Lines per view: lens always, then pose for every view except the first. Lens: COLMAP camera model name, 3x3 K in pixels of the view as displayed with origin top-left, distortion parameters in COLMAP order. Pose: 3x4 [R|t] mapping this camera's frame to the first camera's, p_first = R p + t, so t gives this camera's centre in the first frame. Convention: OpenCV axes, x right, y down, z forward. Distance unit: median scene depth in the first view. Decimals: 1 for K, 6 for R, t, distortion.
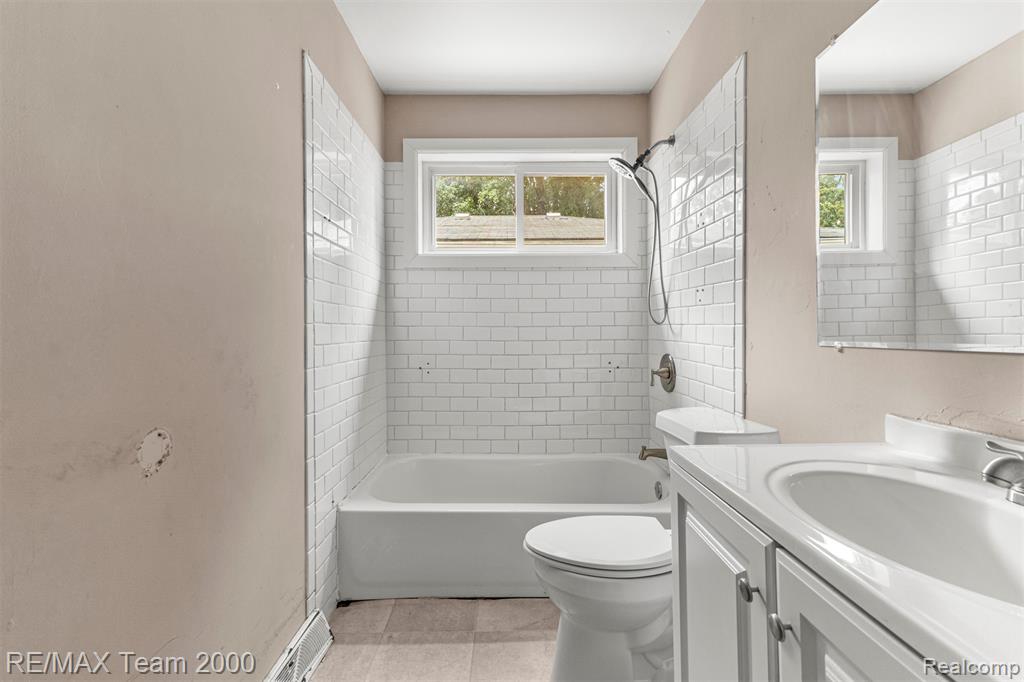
lens RADIAL K [[446.1, 0, 512.6], [0, 446.1, 334.7], [0, 0, 1]] dist [0.002276, -0.000319]
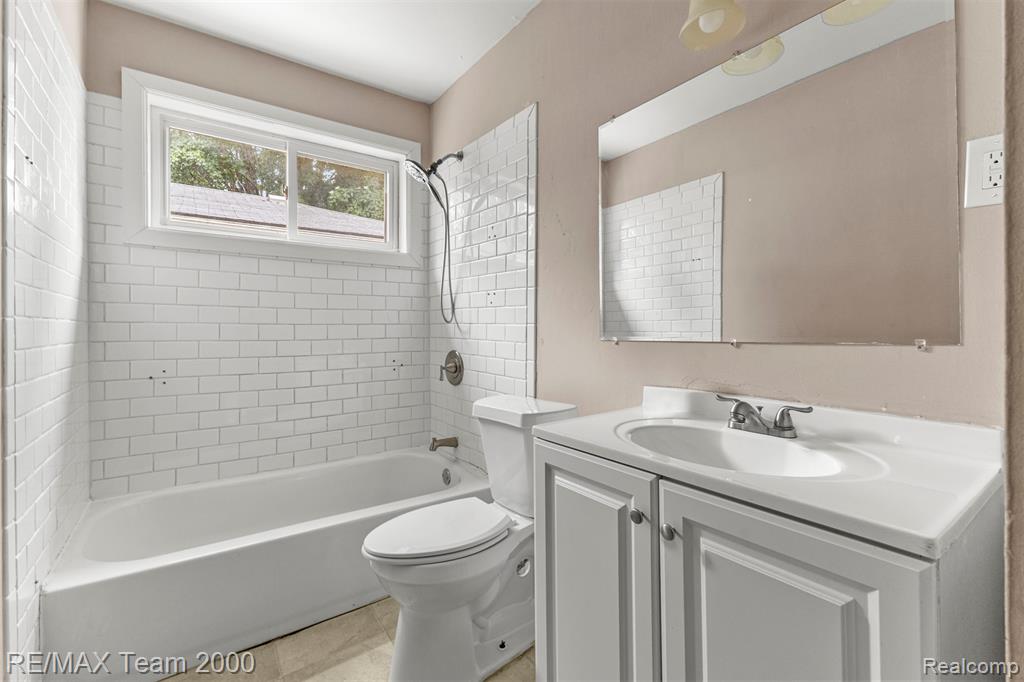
lens RADIAL K [[446.1, 0, 512.1], [0, 446.1, 335.2], [0, 0, 1]] dist [0.002276, -0.000319]
pose [[0.813355, -0.005661, 0.581740, -0.182318], [0.003418, 0.999982, 0.004952, 0.001097], [-0.581757, -0.002039, 0.813360, 0.030844]]
